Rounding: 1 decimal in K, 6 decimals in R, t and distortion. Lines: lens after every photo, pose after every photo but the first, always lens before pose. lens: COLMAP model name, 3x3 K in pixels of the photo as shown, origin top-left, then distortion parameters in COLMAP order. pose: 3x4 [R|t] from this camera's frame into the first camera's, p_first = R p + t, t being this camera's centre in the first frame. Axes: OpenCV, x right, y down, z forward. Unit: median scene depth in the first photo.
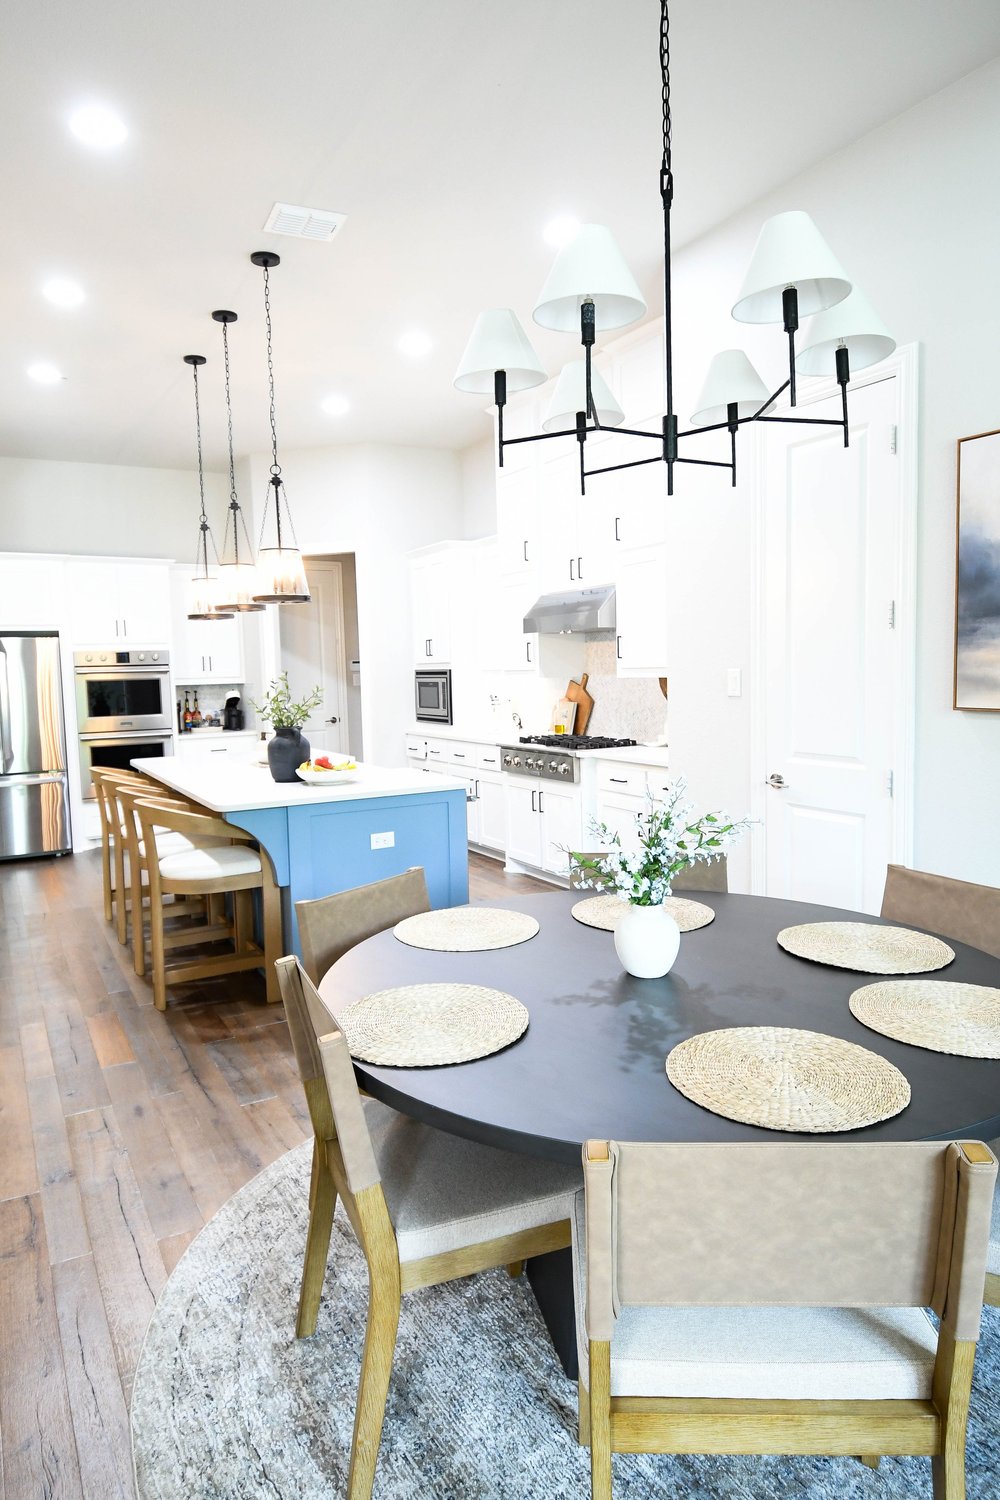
lens RADIAL K [[927.6, 0, 487.2], [0, 927.6, 744.2], [0, 0, 1]] dist [0.005887, -0.000888]
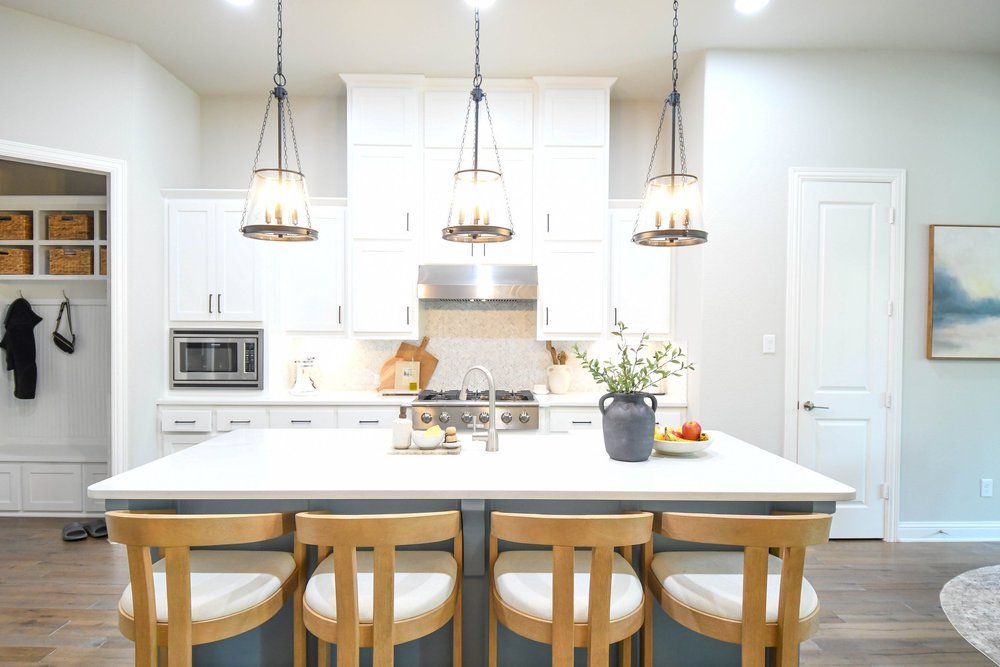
lens RADIAL K [[588.5, 0, 502.9], [0, 588.5, 340.6], [0, 0, 1]] dist [0.005874, -0.015275]
pose [[0.479025, 0.017901, 0.877619, -0.492142], [0.055929, 0.997138, -0.050866, -0.029563], [-0.876017, 0.073450, 0.476653, 0.579367]]
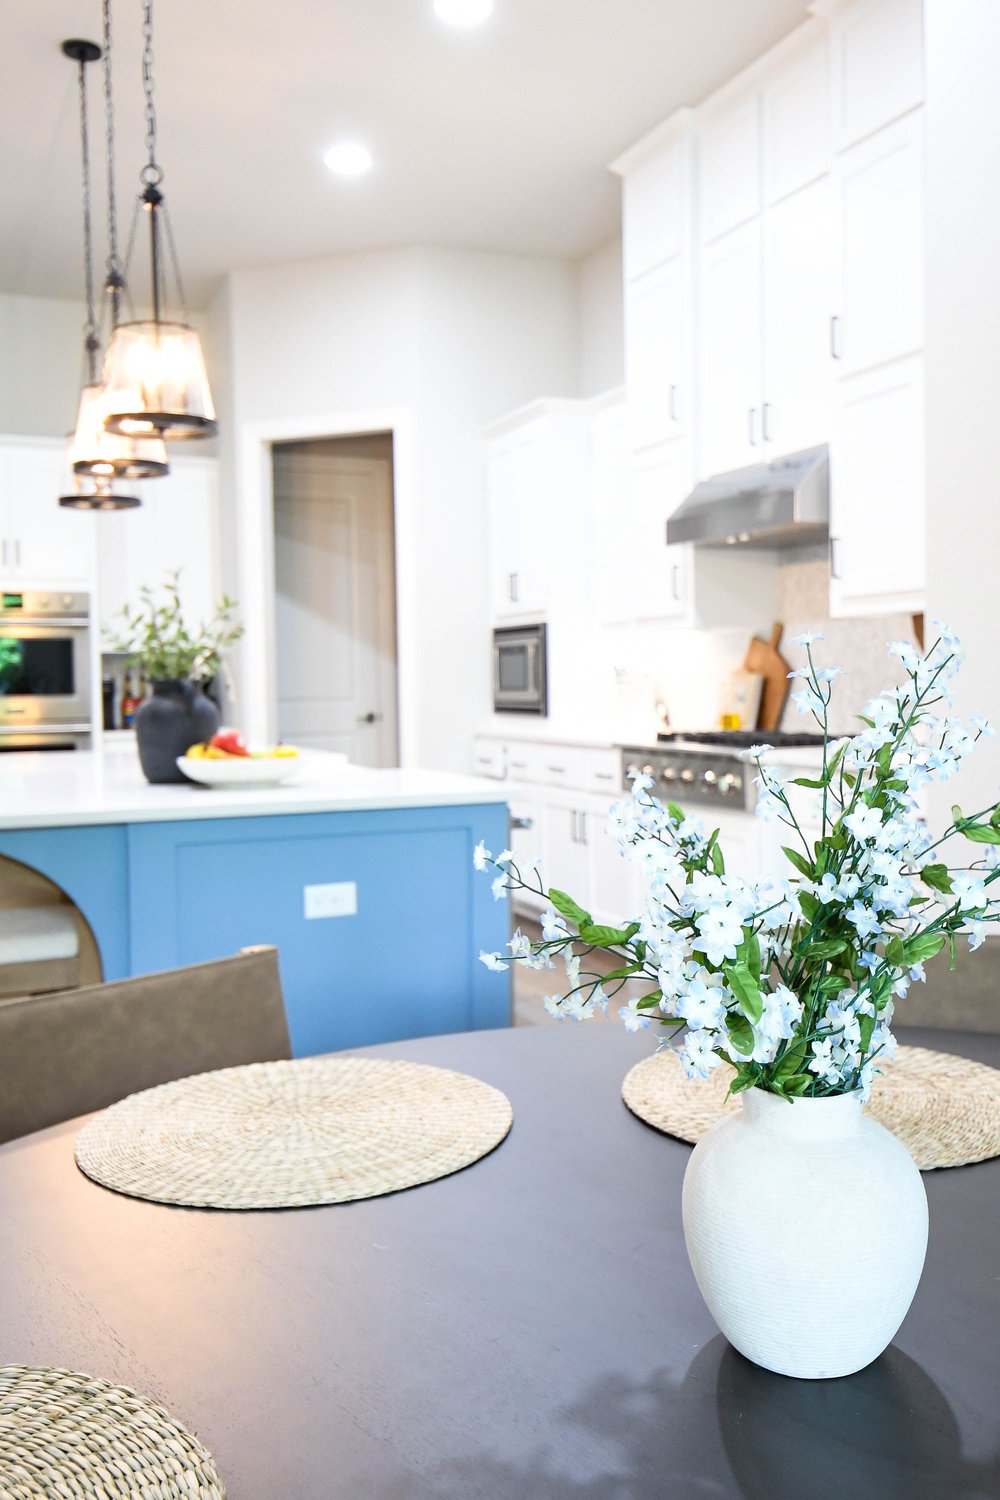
lens RADIAL K [[1348.5, 0, 535.5], [0, 1348.5, 724.9], [0, 0, 1]] dist [0.018773, 0.010061]
pose [[0.995173, 0.014749, -0.097017, 0.040774], [-0.019458, 0.998669, -0.047771, 0.027159], [0.096183, 0.049428, 0.994136, 0.185516]]
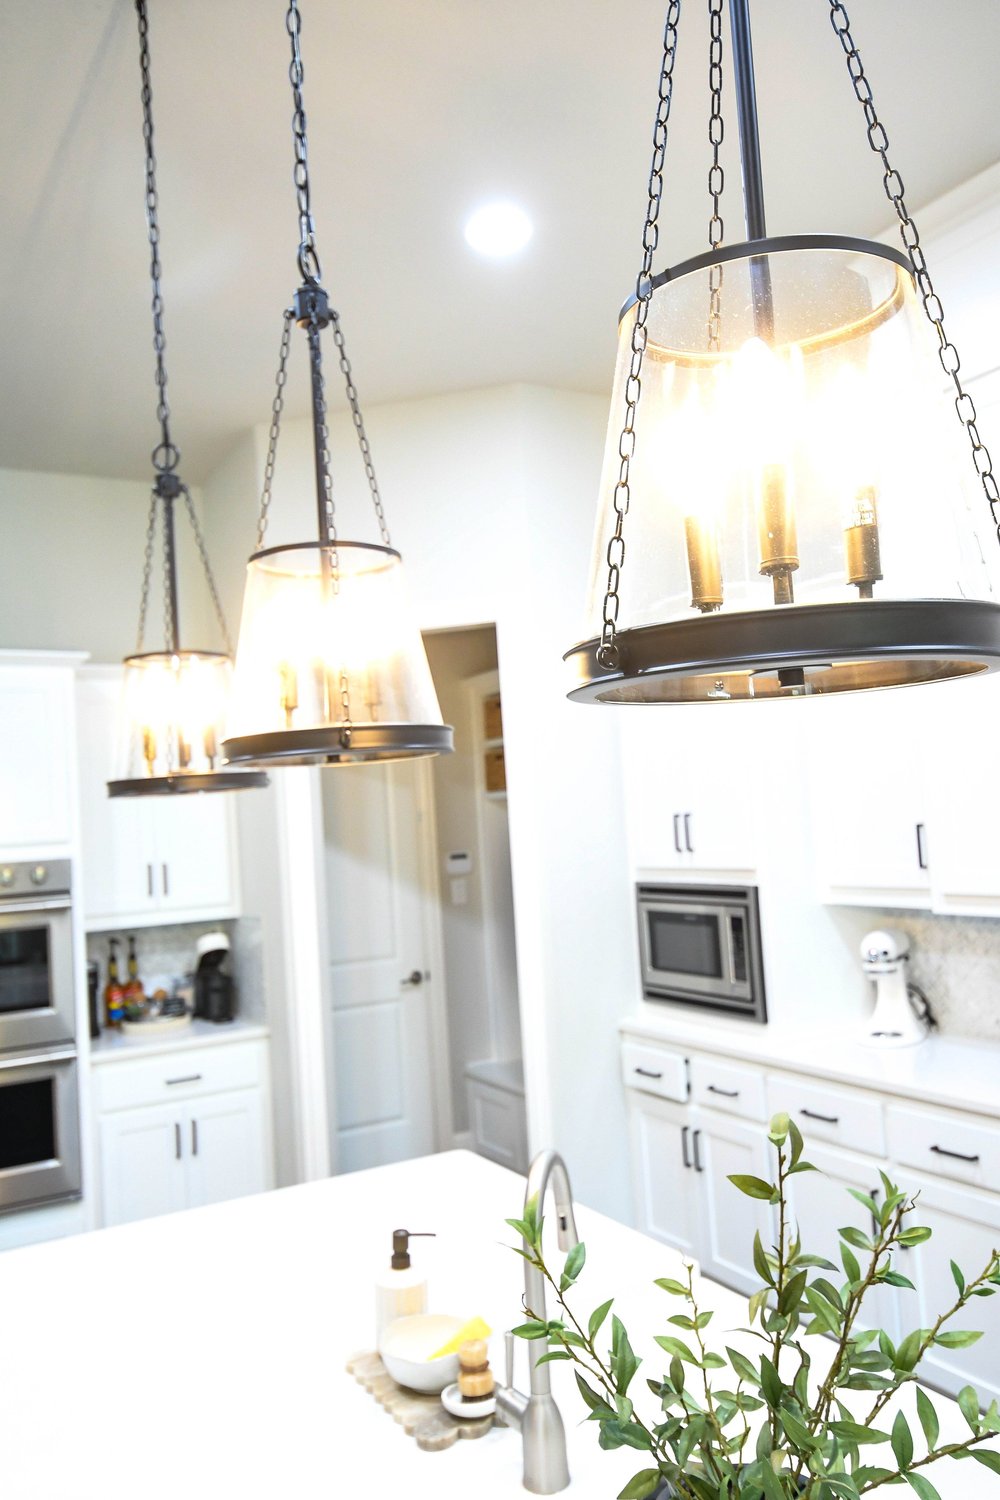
lens RADIAL K [[1143.9, 0, 505.3], [0, 1143.9, 760.5], [0, 0, 1]] dist [0.025558, -0.008039]
pose [[0.999333, -0.034267, 0.012620, -0.174467], [0.035669, 0.990035, -0.136229, -0.079352], [-0.007826, 0.136588, 0.990597, 0.553351]]
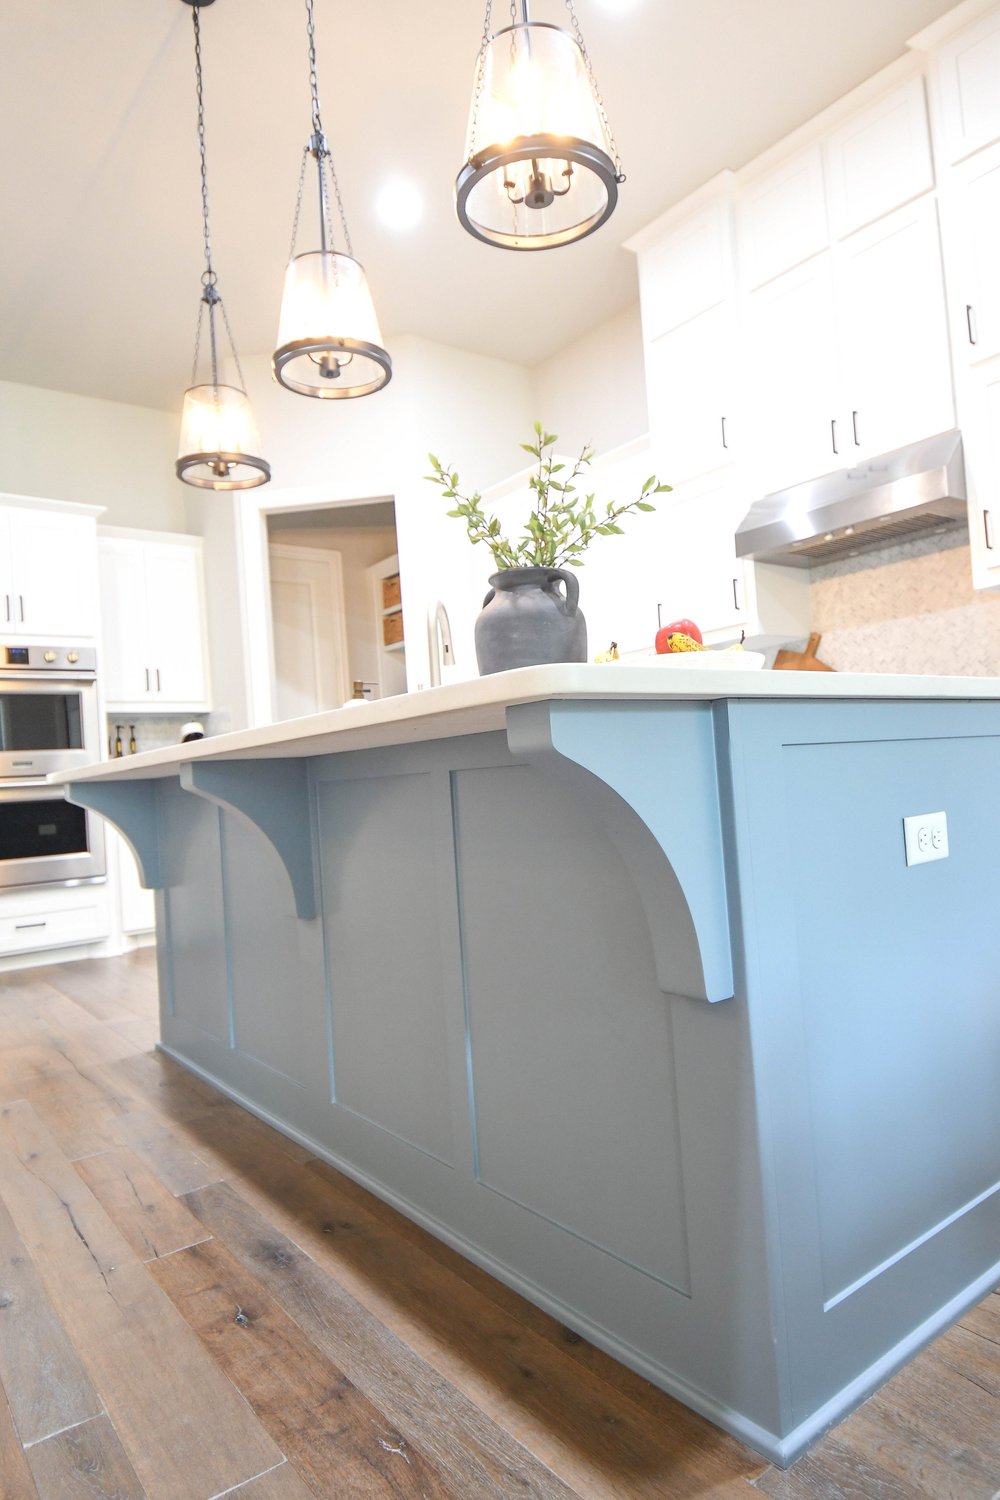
lens RADIAL K [[893.2, 0, 511.8], [0, 893.2, 757.4], [0, 0, 1]] dist [0.016175, -0.034263]
pose [[0.988071, -0.033481, 0.150317, -0.191913], [0.051014, 0.992130, -0.114348, 0.066746], [-0.145306, 0.120653, 0.982003, 0.454034]]
